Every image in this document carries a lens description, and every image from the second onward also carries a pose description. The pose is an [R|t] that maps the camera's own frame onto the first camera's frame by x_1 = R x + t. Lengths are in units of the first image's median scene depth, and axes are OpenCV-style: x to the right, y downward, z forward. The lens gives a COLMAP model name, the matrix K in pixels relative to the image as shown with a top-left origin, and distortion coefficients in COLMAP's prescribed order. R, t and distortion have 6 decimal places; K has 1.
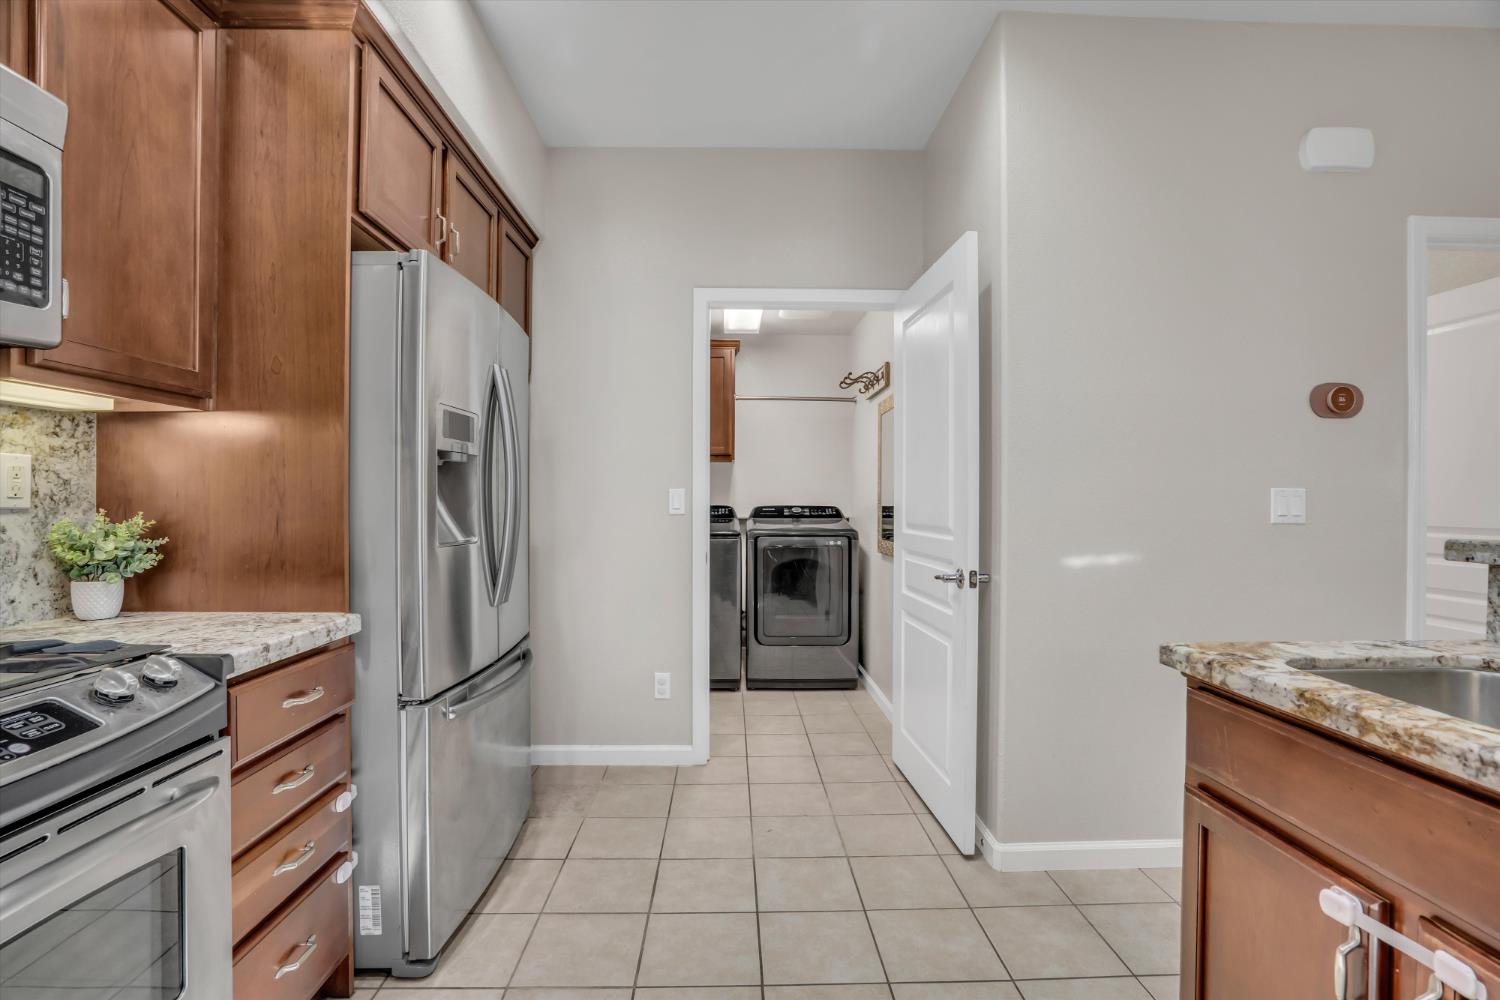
lens RADIAL K [[710.0, 0, 745.6], [0, 710.0, 499.7], [0, 0, 1]] dist [-0.021339, 0.005477]
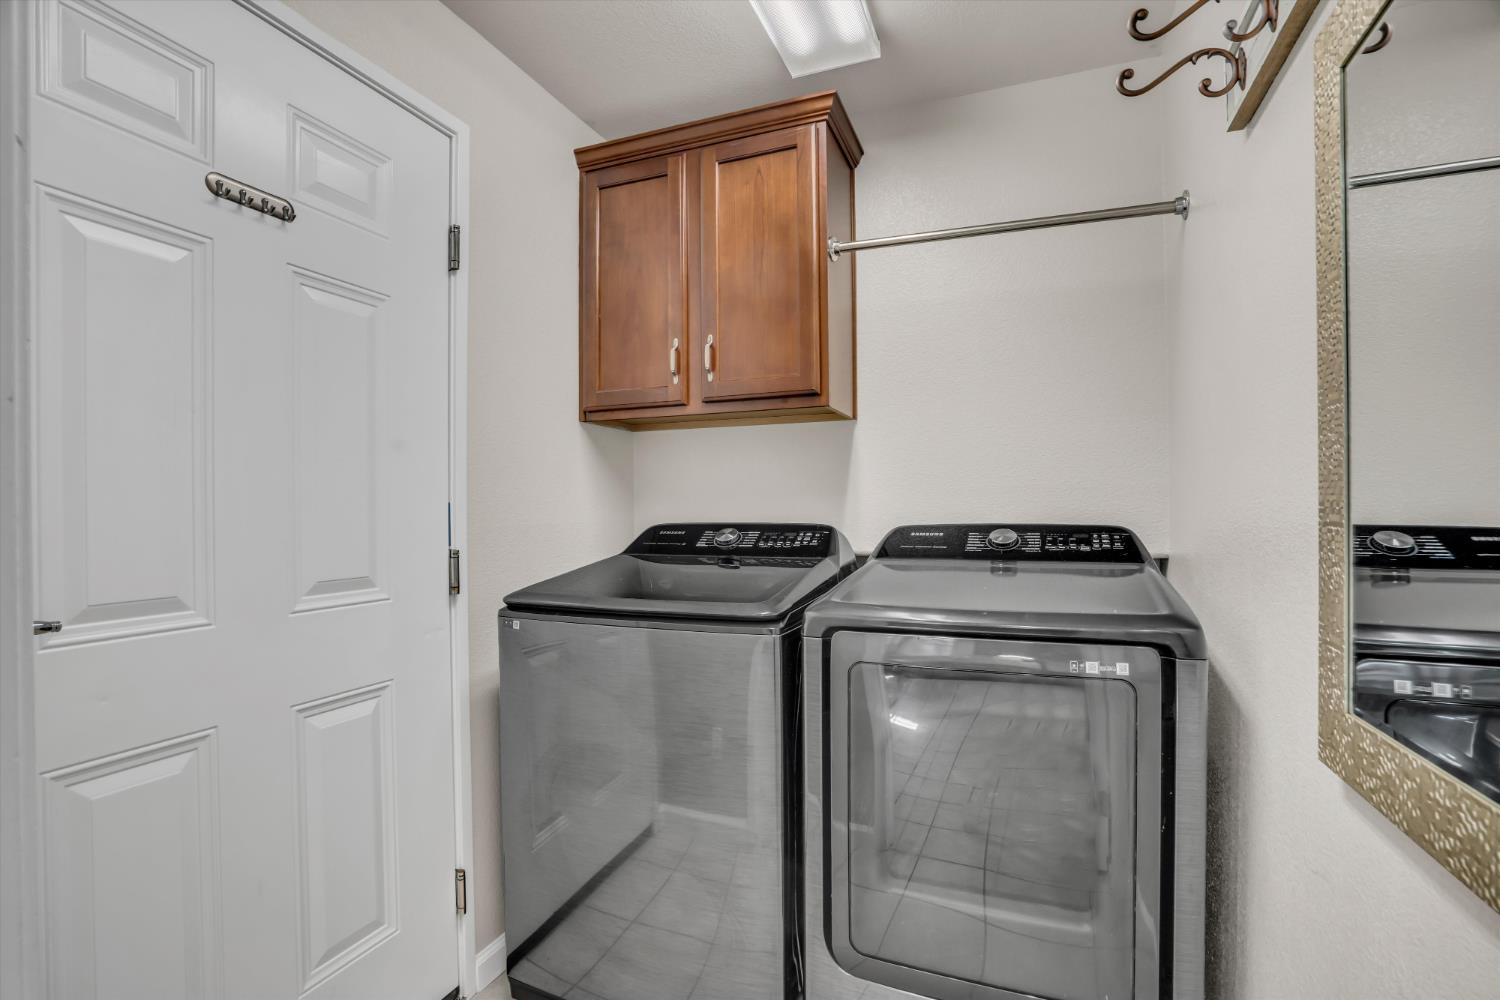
lens RADIAL K [[710.0, 0, 747.2], [0, 710.0, 509.0], [0, 0, 1]] dist [-0.021339, 0.005477]
pose [[0.923454, -0.003008, -0.383697, 0.090179], [0.004567, 0.999985, 0.003151, -0.001627], [0.383681, -0.004662, 0.923454, 0.611991]]
